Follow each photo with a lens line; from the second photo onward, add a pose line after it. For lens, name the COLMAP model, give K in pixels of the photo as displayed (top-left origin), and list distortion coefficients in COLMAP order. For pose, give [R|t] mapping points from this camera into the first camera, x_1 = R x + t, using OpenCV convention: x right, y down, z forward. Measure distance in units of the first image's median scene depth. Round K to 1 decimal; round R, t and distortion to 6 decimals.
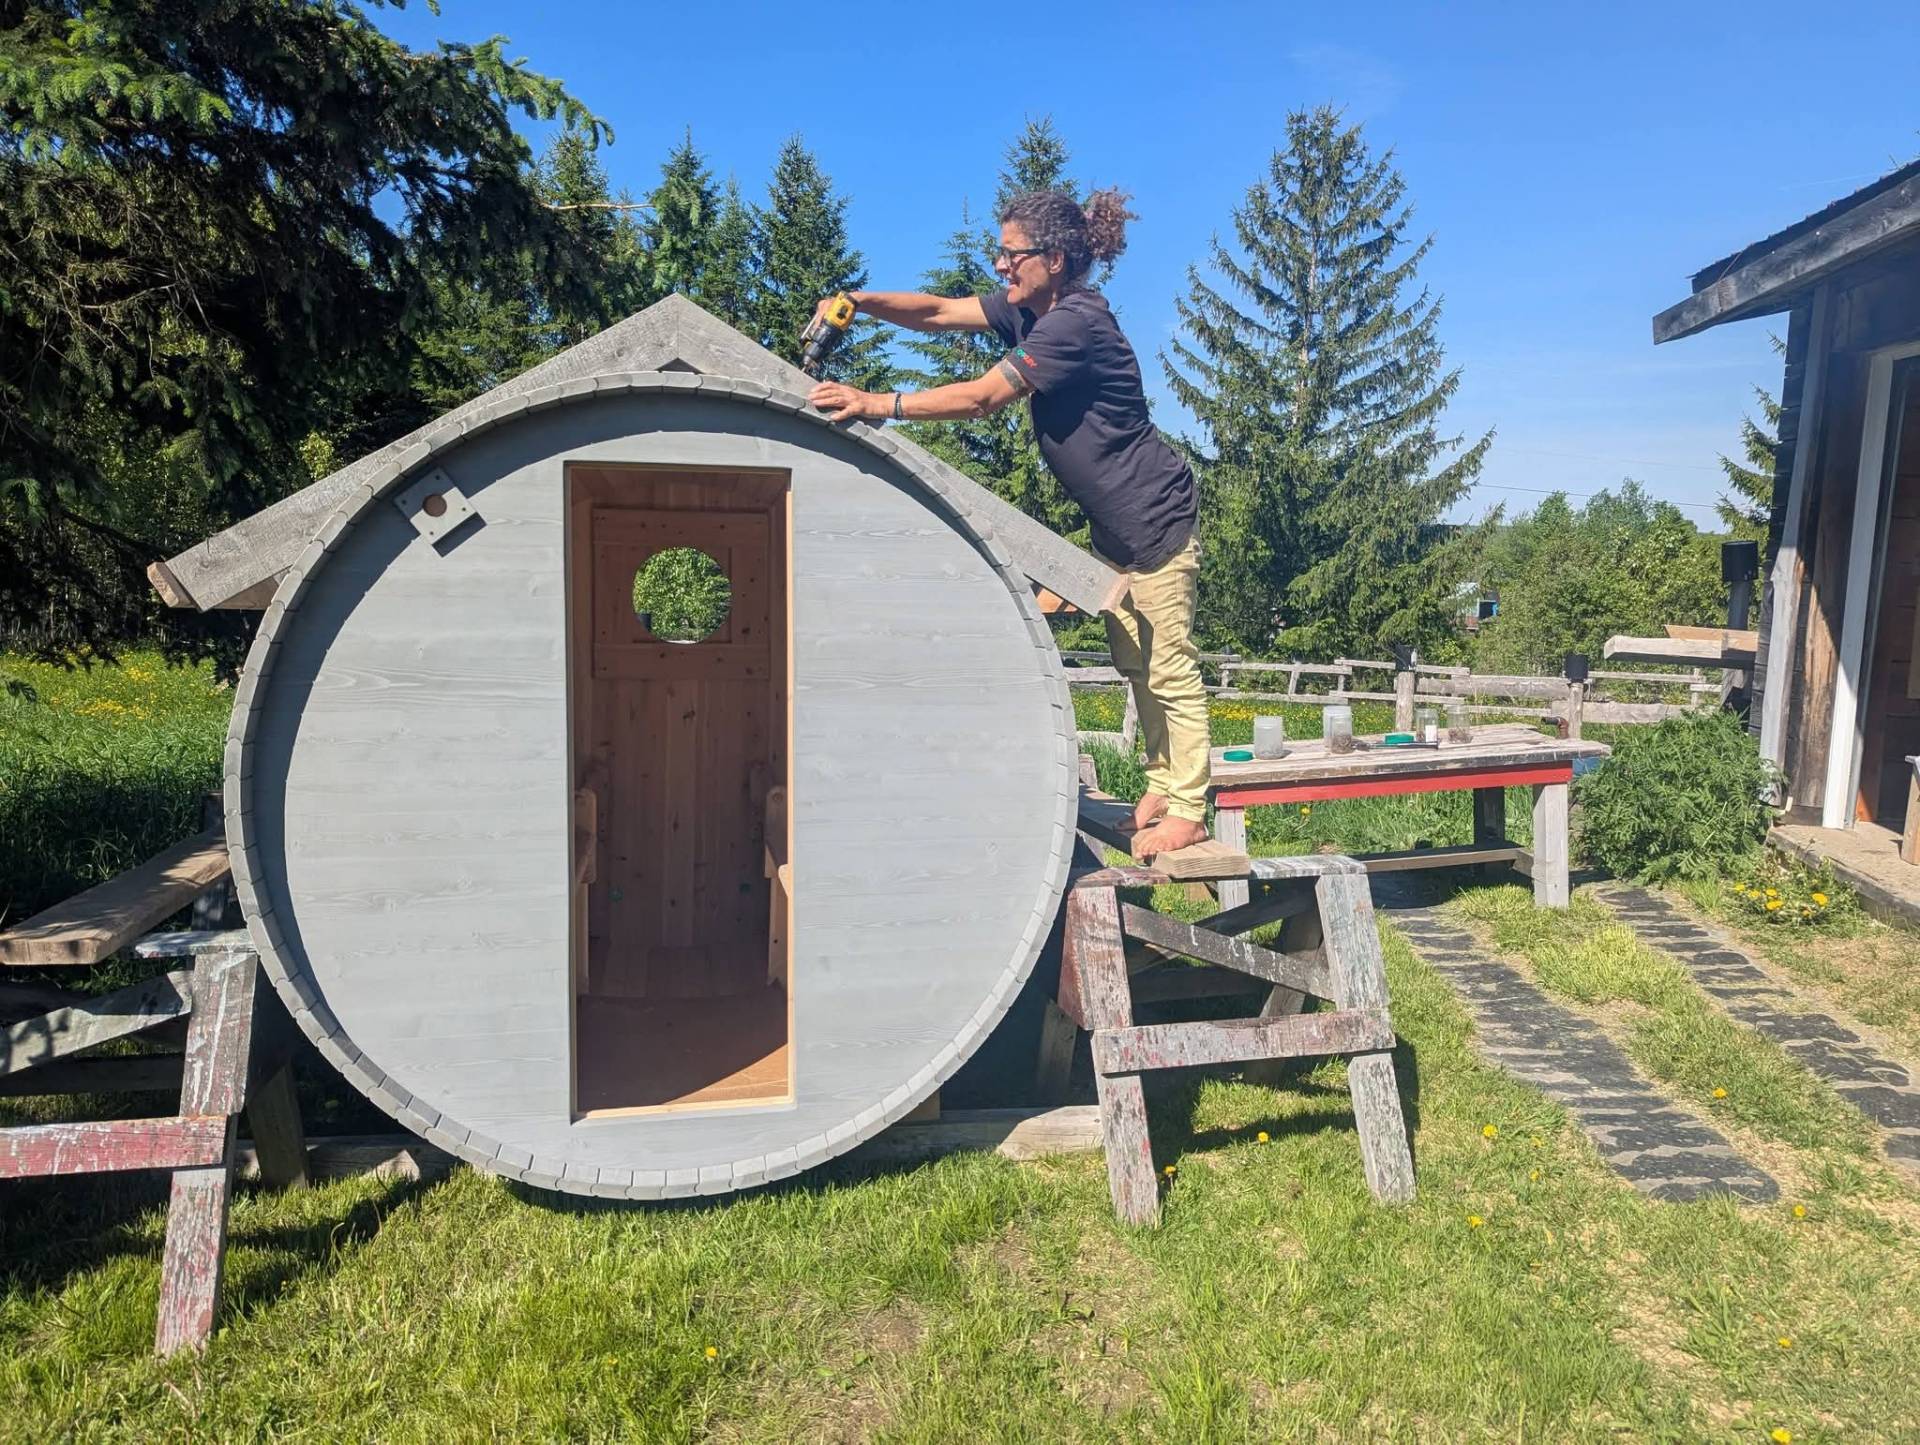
lens RADIAL K [[1310.0, 0, 970.8], [0, 1310.0, 714.6], [0, 0, 1]] dist [0.067246, -0.061666]
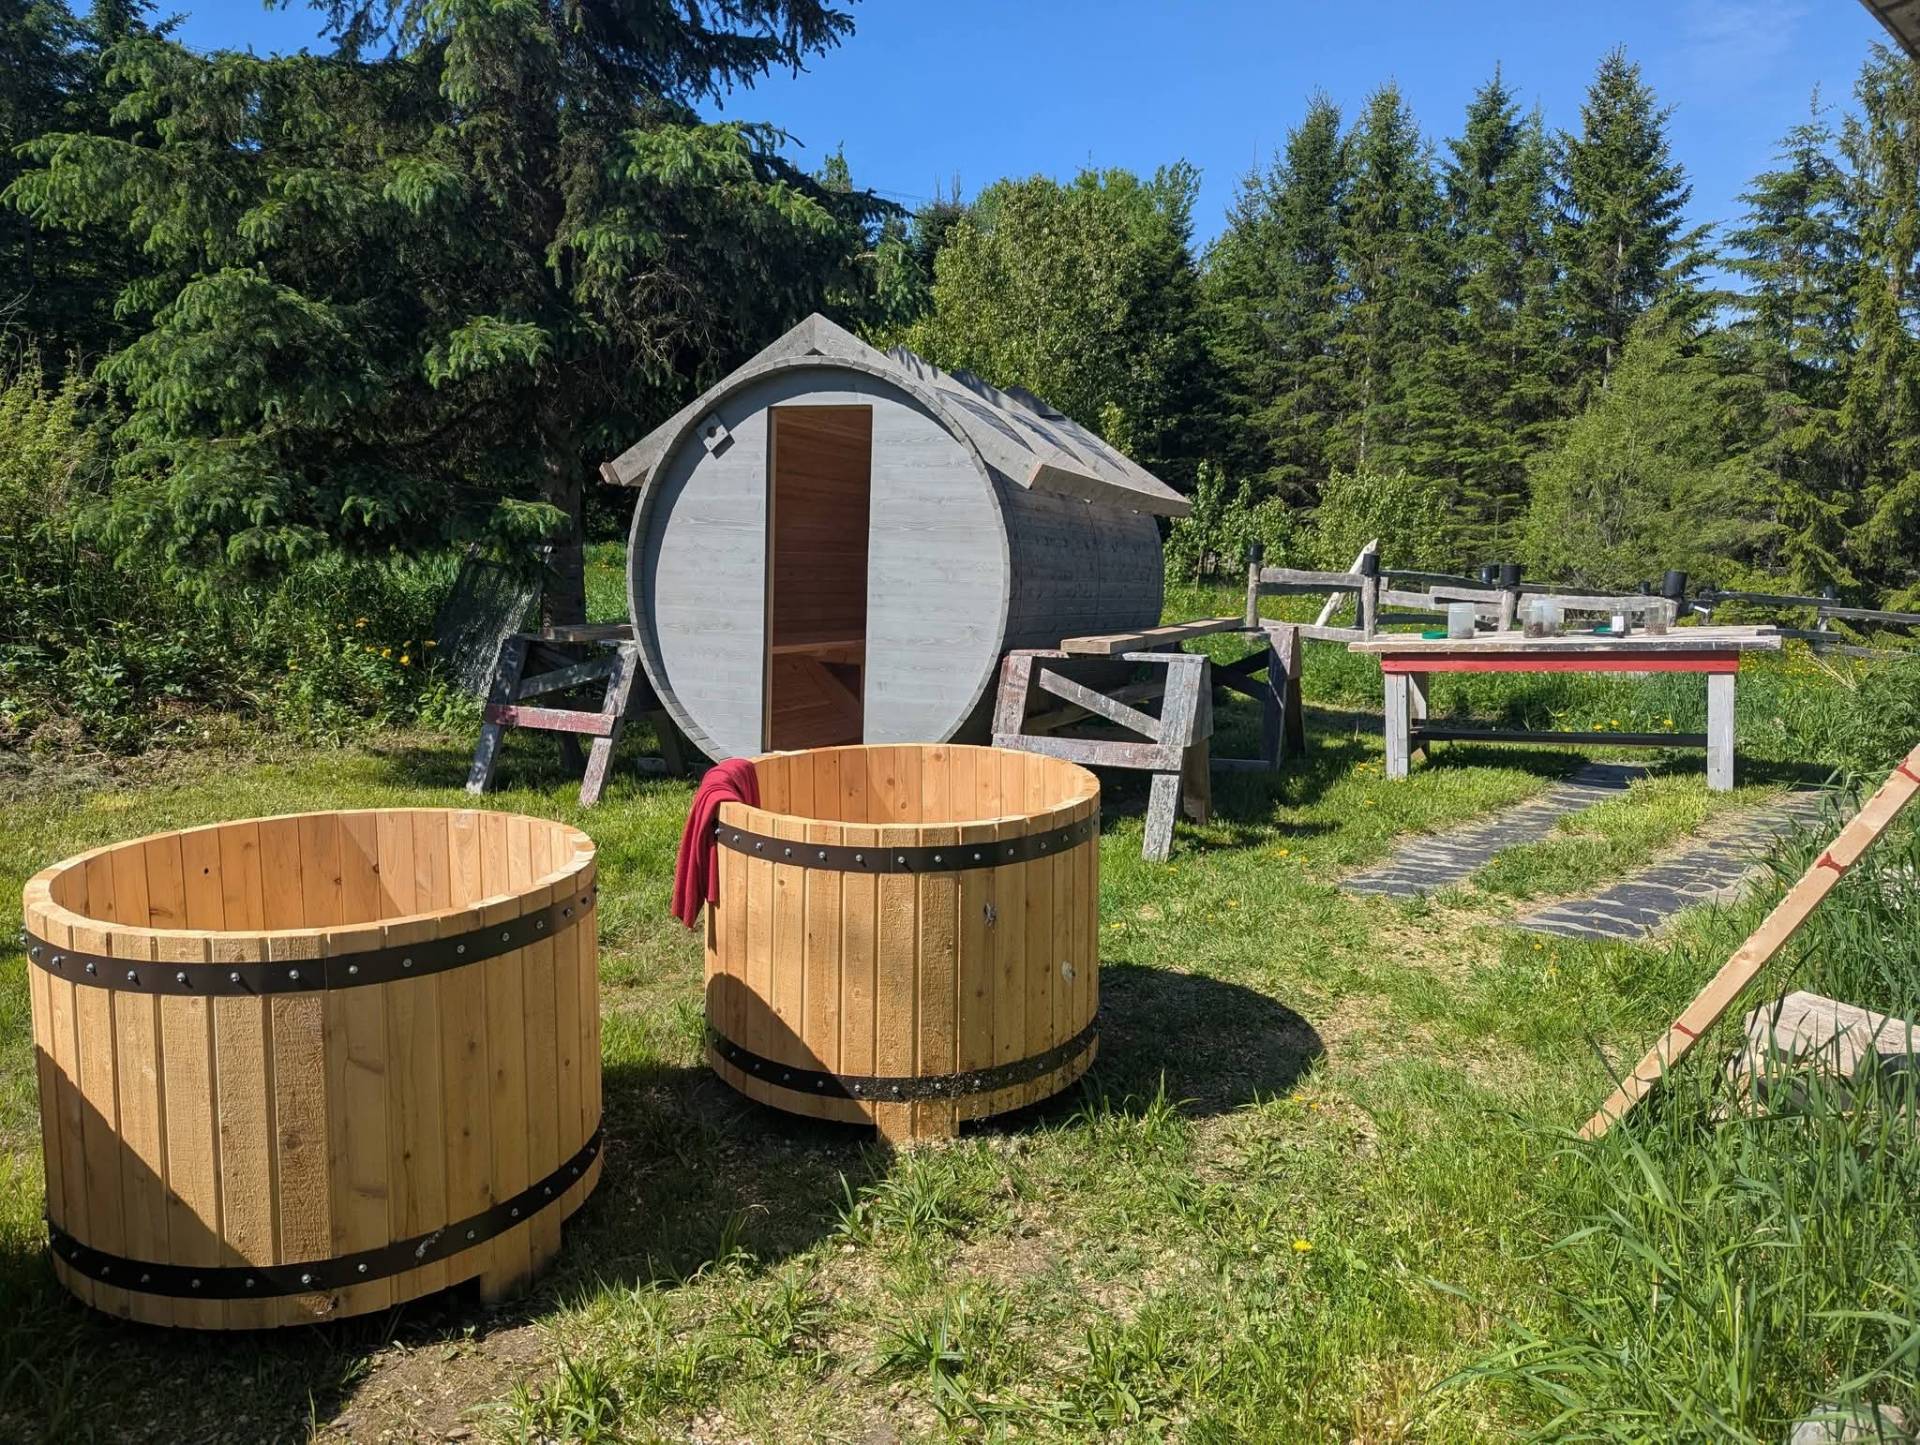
lens RADIAL K [[1310.0, 0, 970.8], [0, 1310.0, 714.6], [0, 0, 1]] dist [0.067246, -0.061666]
pose [[0.819112, 0.086363, -0.567095, 0.088245], [-0.068361, 0.996253, 0.052978, 0.011094], [0.569546, -0.004628, 0.821947, -0.034327]]
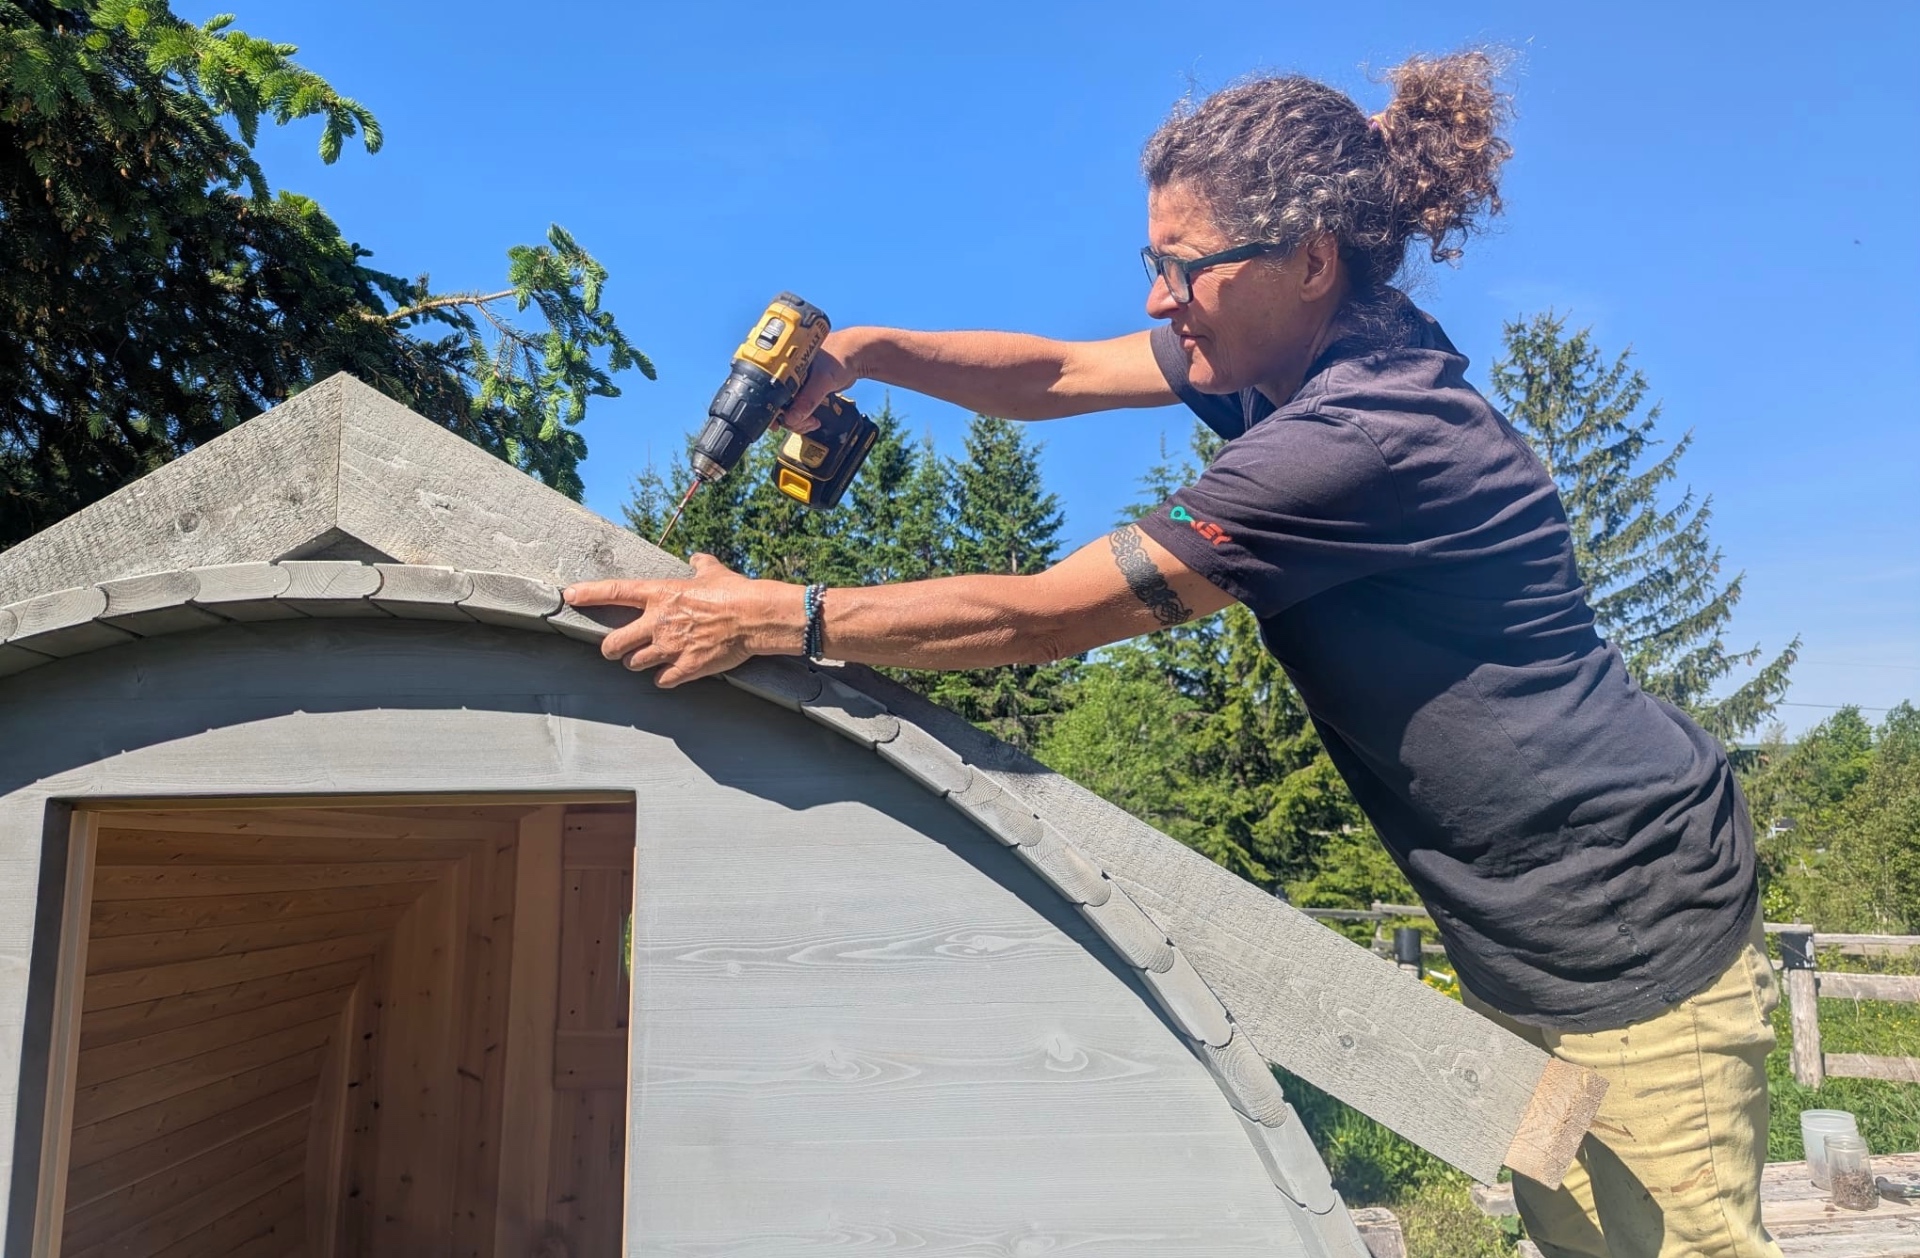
lens RADIAL K [[1357.7, 0, 960.0], [0, 1357.7, 629.0], [0, 0, 1]] dist [0.083757, -0.128105]
pose [[0.986198, -0.048511, -0.158304, 0.001982], [0.009067, 0.970503, -0.240917, -0.011652], [0.165321, 0.236157, 0.957548, 0.053373]]
